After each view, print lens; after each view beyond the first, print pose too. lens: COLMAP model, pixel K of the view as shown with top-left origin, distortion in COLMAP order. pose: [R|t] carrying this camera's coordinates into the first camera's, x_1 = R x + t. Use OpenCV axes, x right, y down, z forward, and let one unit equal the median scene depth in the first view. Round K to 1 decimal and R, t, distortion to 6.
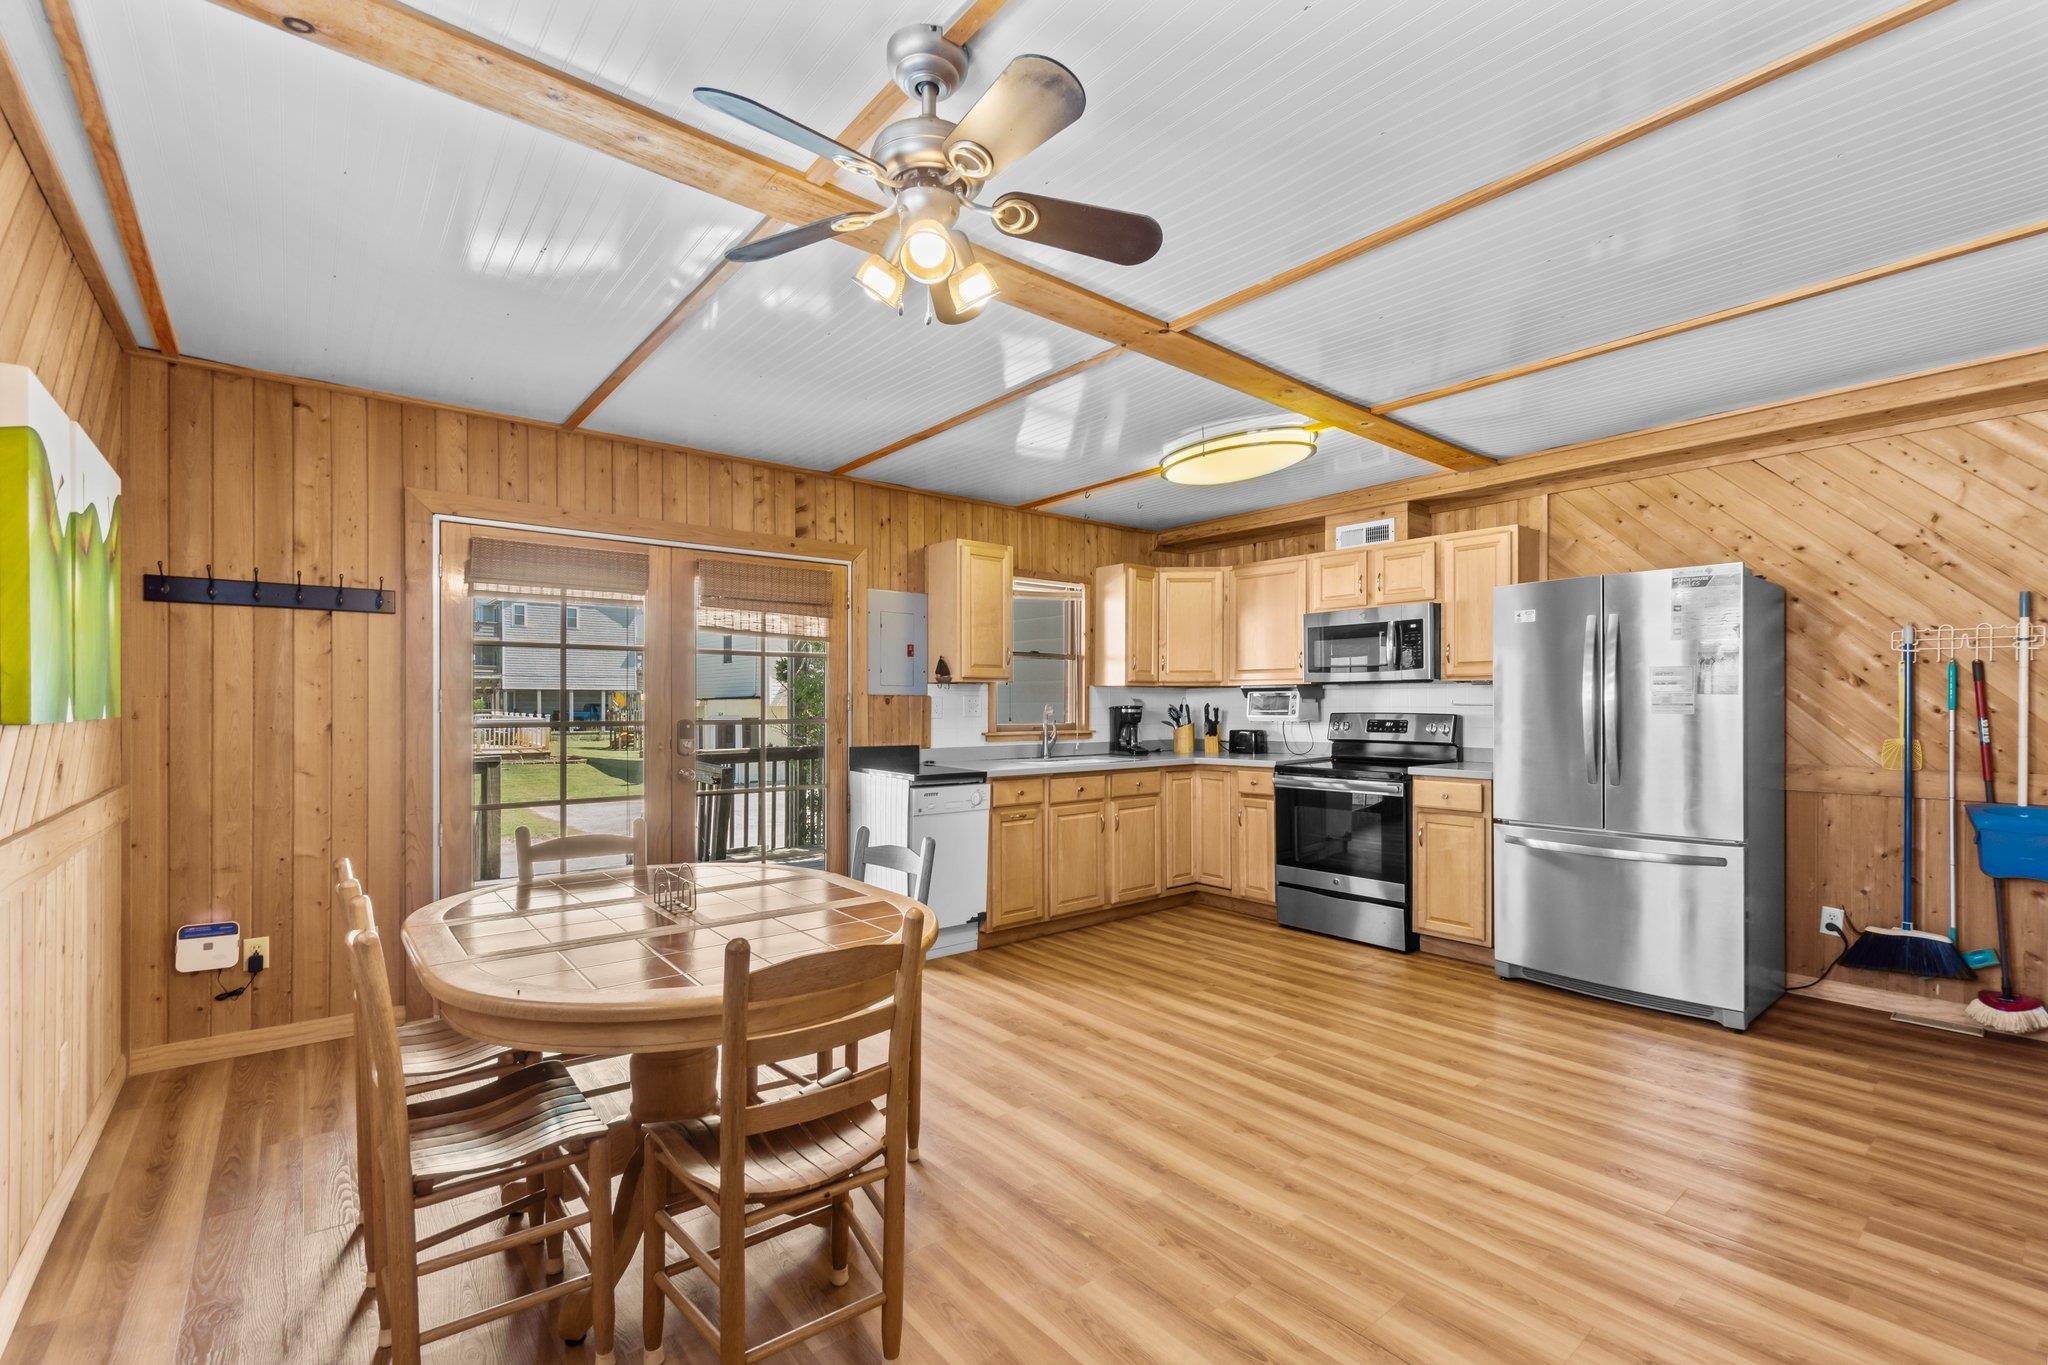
lens RADIAL K [[888.5, 0, 1042.4], [0, 888.5, 706.5], [0, 0, 1]] dist [-0.001094, 0.000008]
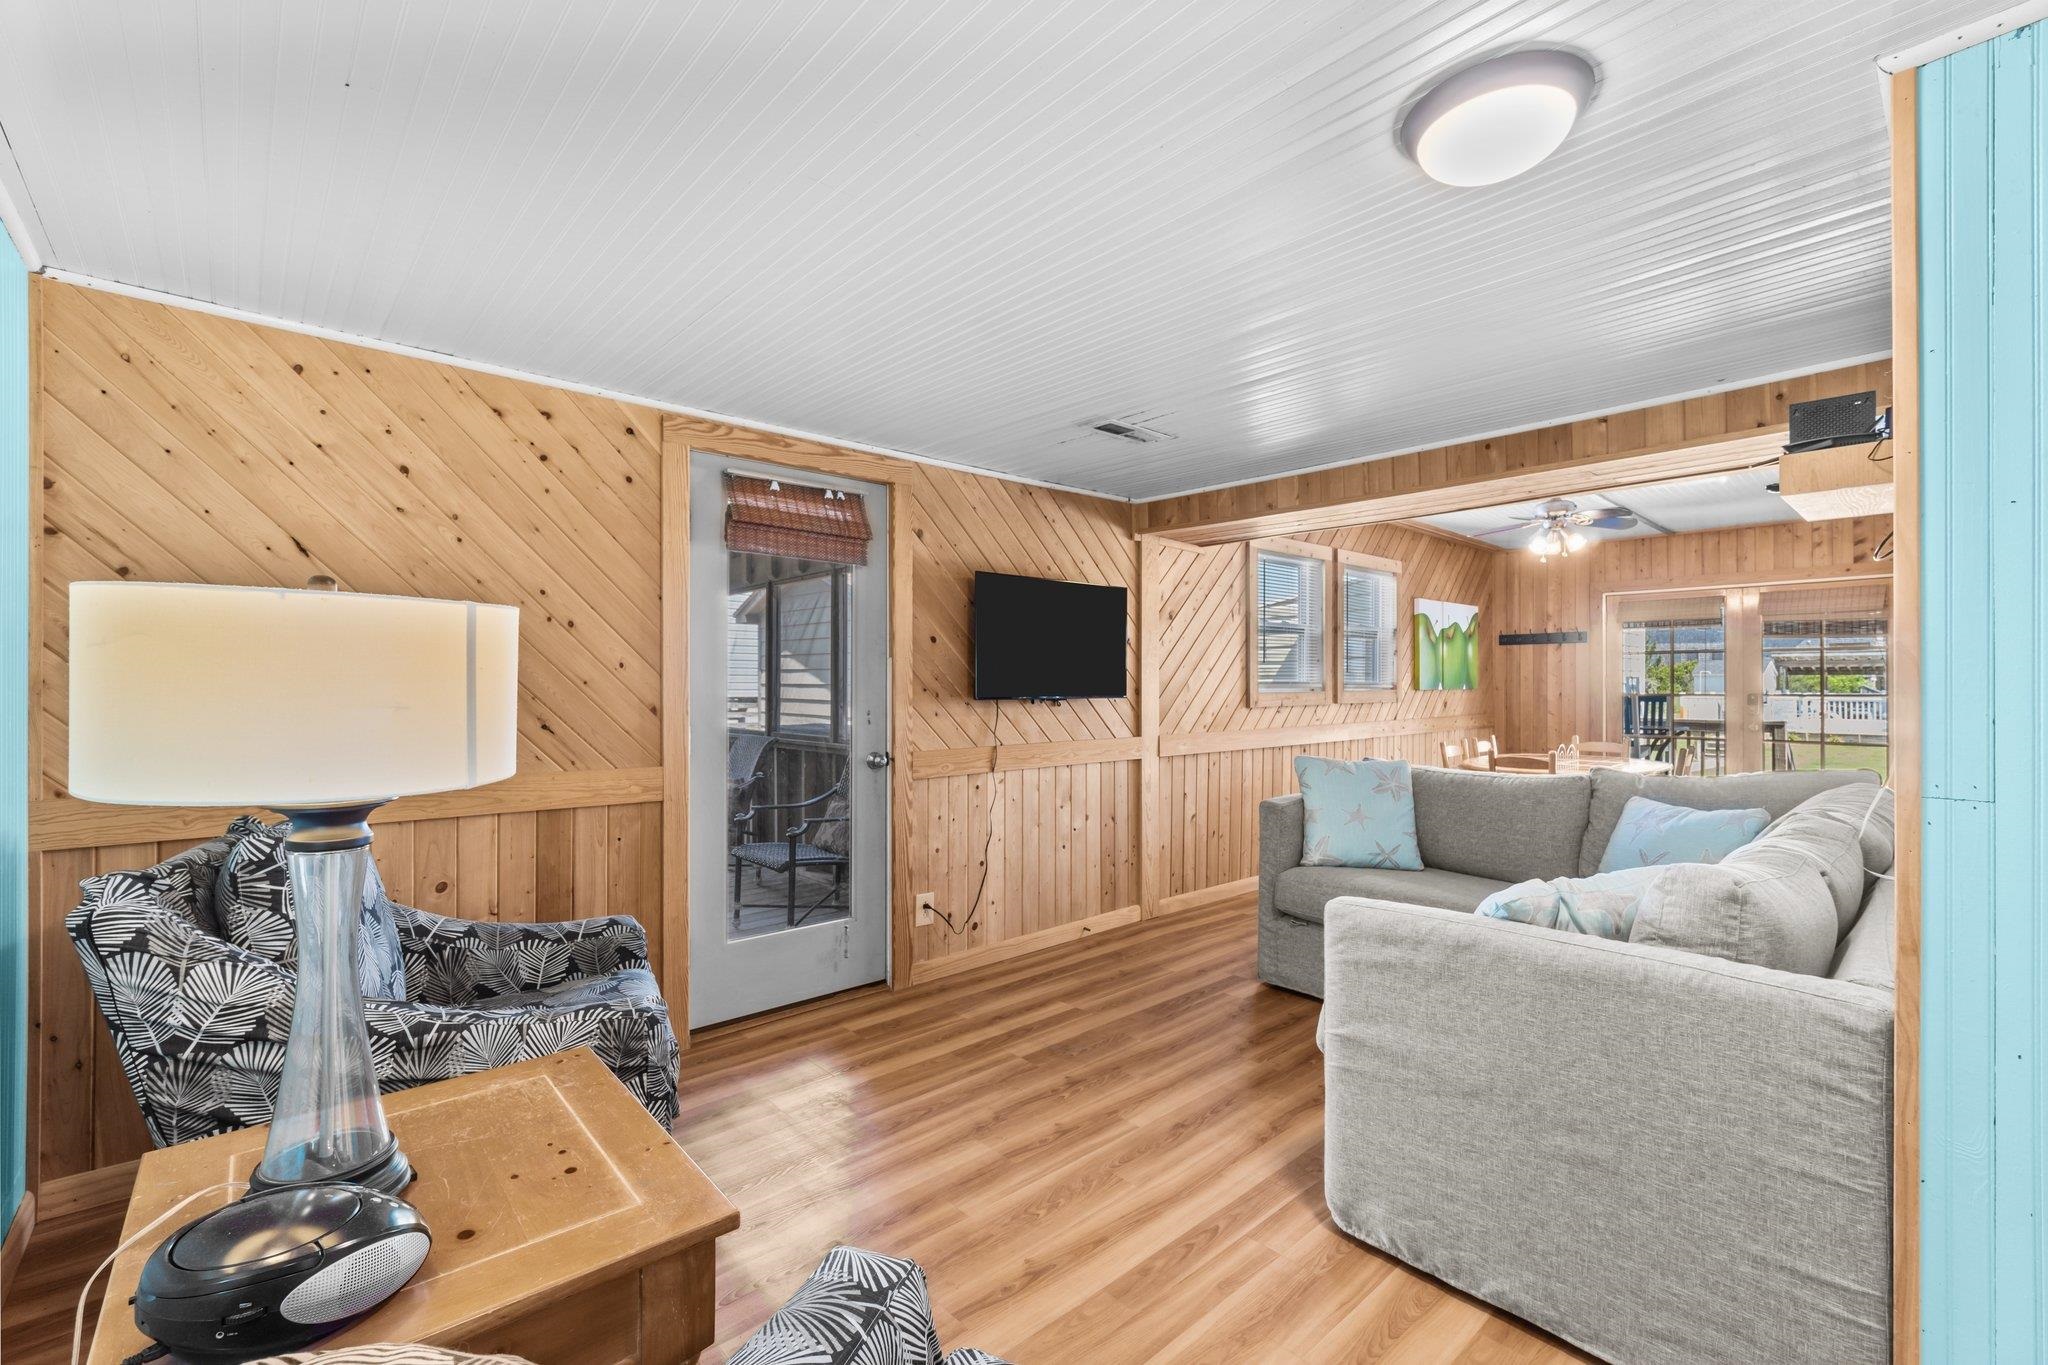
lens RADIAL K [[888.5, 0, 1028.3], [0, 888.5, 681.5], [0, 0, 1]] dist [-0.001094, 0.000008]
pose [[0.048246, -0.002854, -0.998831, 1.081815], [0.000134, 0.999996, -0.002851, -0.002011], [0.998835, 0.000004, 0.048247, -0.367897]]
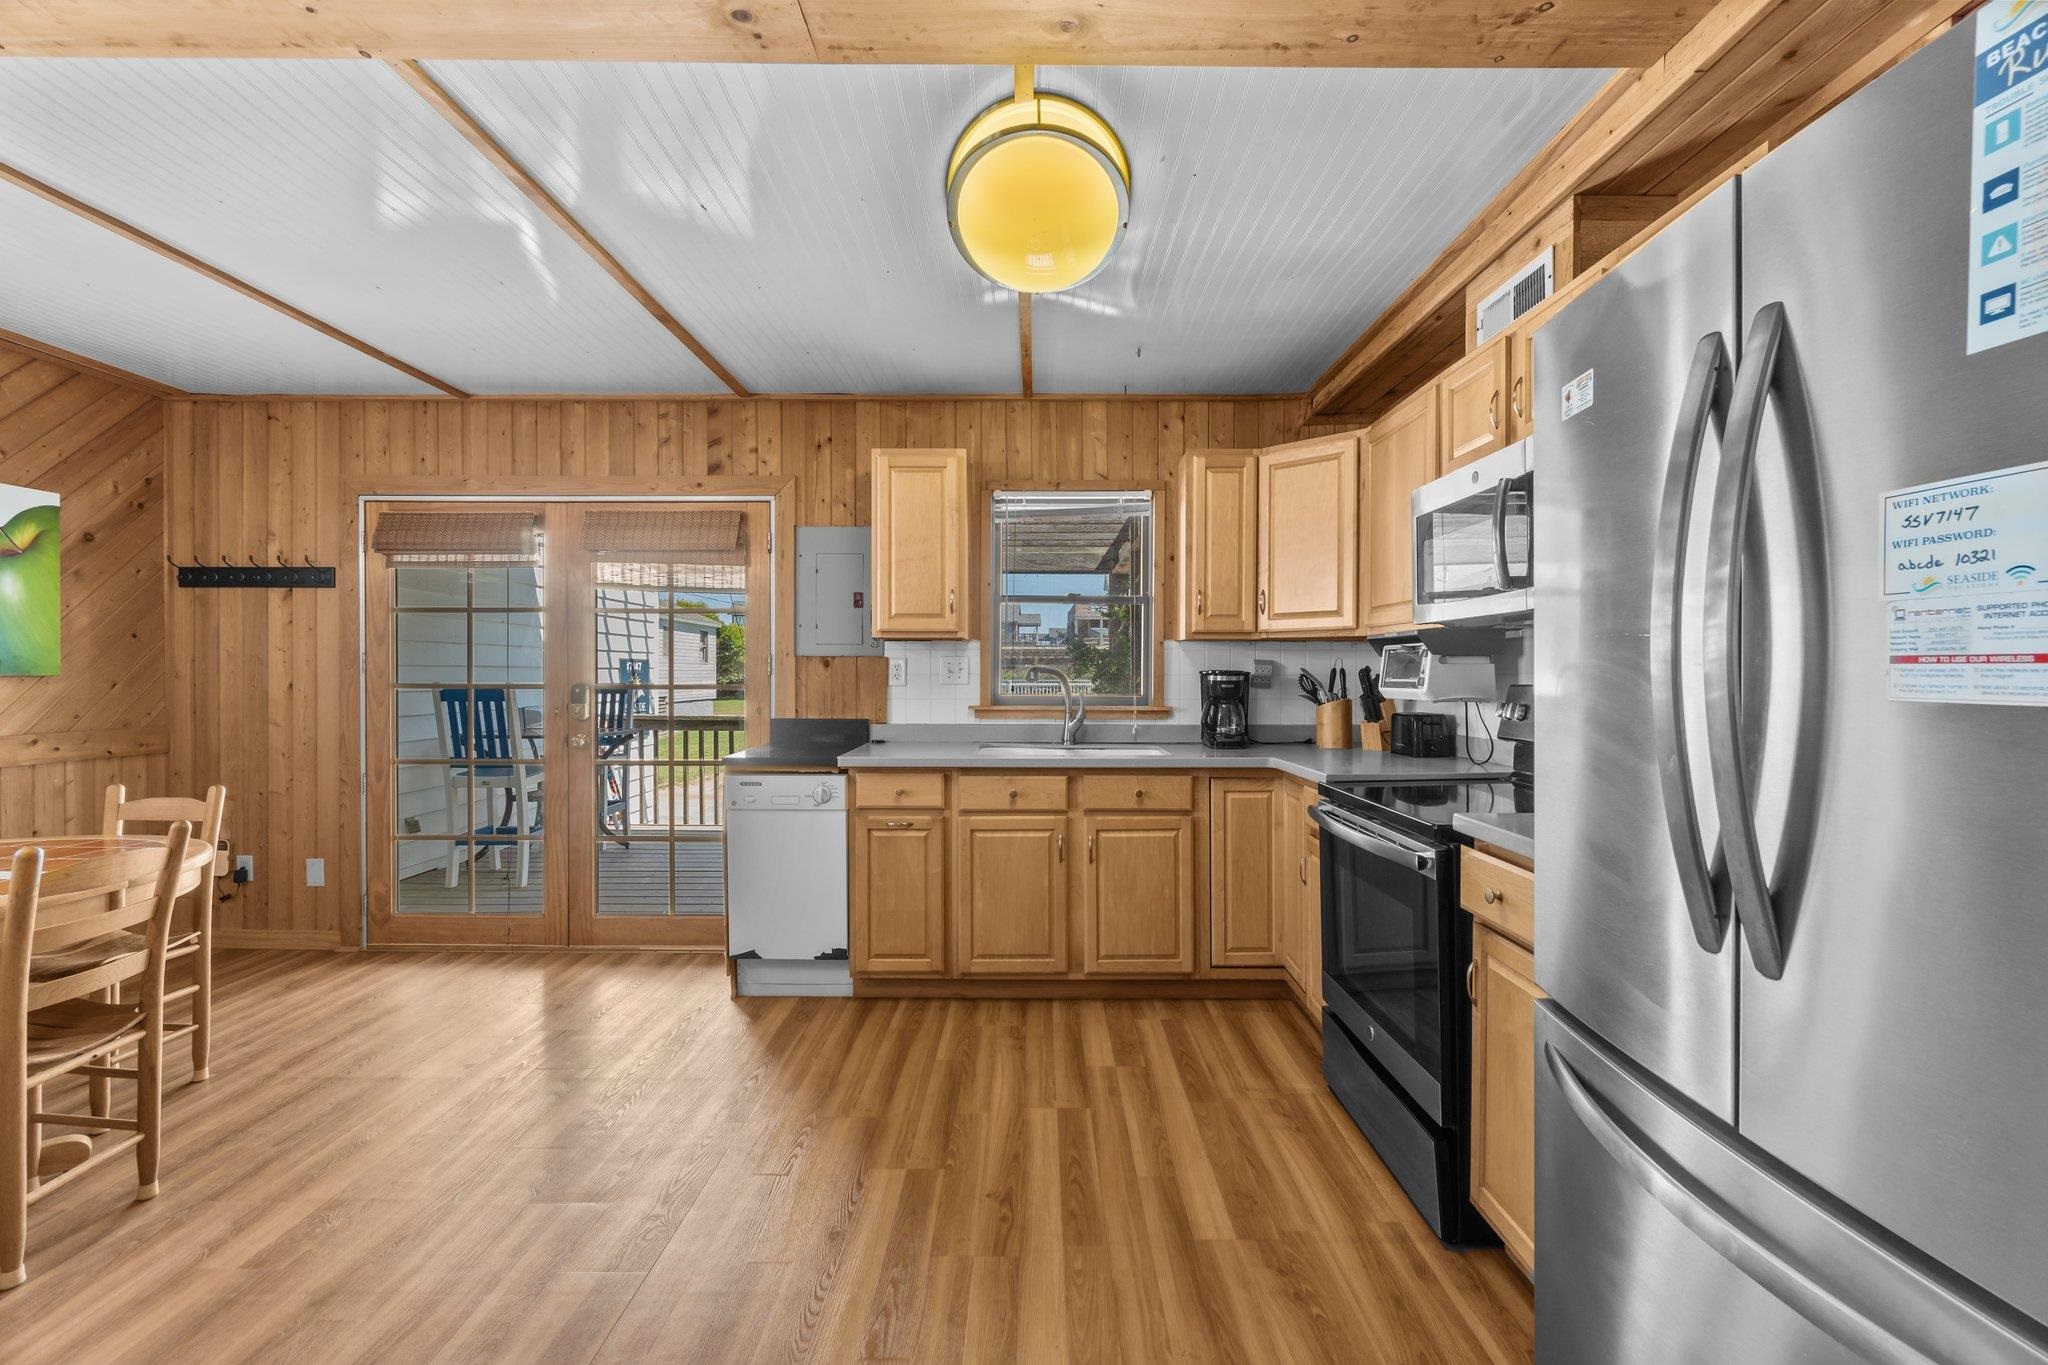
lens RADIAL K [[888.5, 0, 1027.3], [0, 888.5, 677.8], [0, 0, 1]] dist [-0.001094, 0.000008]
pose [[0.761921, 0.006218, -0.647641, 0.545530], [-0.003542, 0.999979, 0.005434, 0.002192], [0.647661, -0.001846, 0.761927, 0.557212]]
